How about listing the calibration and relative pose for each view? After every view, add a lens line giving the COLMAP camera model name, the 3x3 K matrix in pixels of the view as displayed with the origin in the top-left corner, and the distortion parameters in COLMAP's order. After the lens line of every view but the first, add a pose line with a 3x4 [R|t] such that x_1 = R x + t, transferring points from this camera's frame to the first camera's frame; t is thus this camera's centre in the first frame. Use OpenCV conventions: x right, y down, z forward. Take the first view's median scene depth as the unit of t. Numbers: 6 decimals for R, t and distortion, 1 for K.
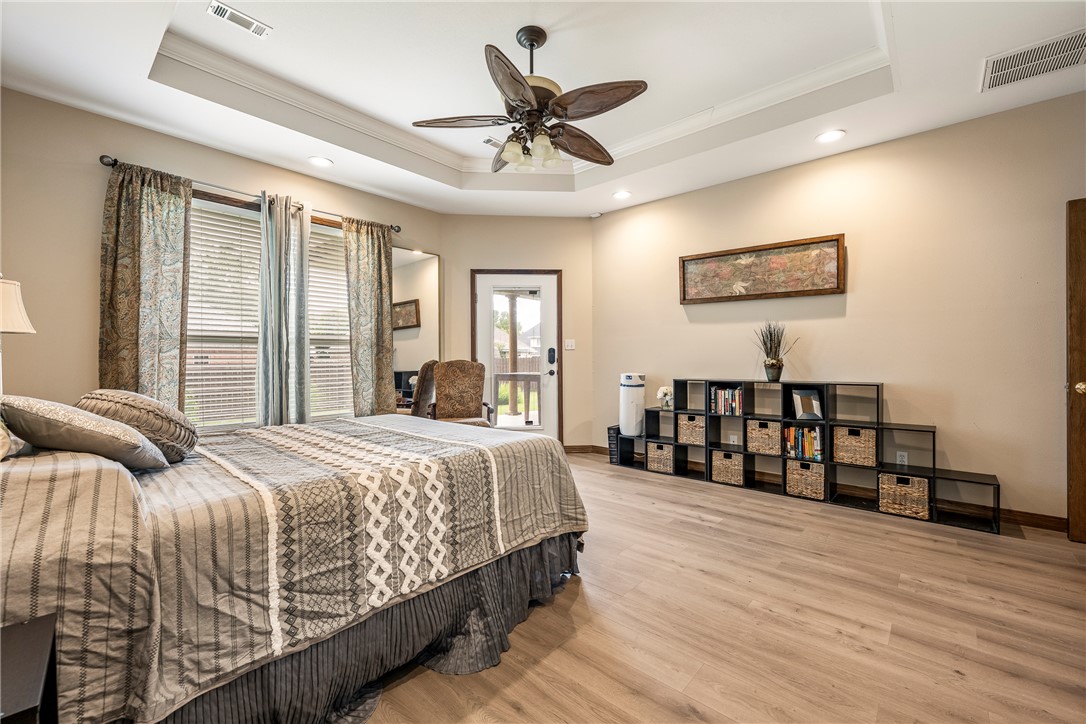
lens RADIAL K [[450.6, 0, 543.0], [0, 450.6, 362.0], [0, 0, 1]] dist [-0.000639, -0.000091]
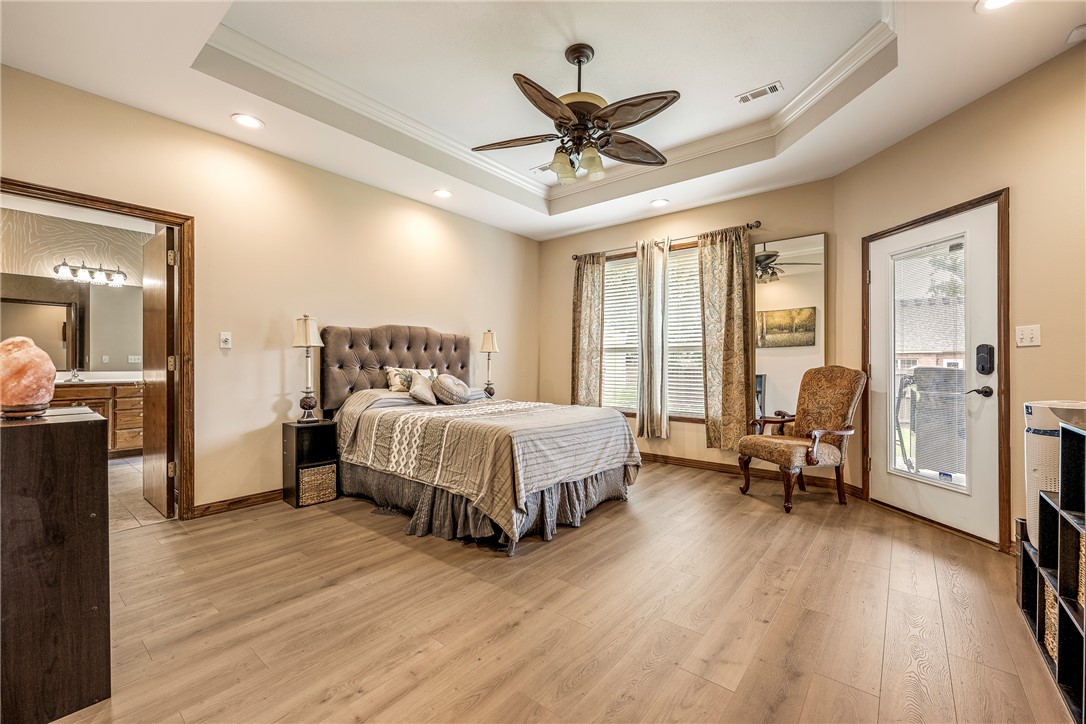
lens RADIAL K [[450.4, 0, 530.8], [0, 450.4, 363.0], [0, 0, 1]] dist [0.000398, 0.000057]
pose [[0.016070, 0.004077, -0.999863, 0.814675], [-0.010998, 0.999932, 0.003901, -0.008939], [0.999810, 0.010934, 0.016113, 0.704049]]
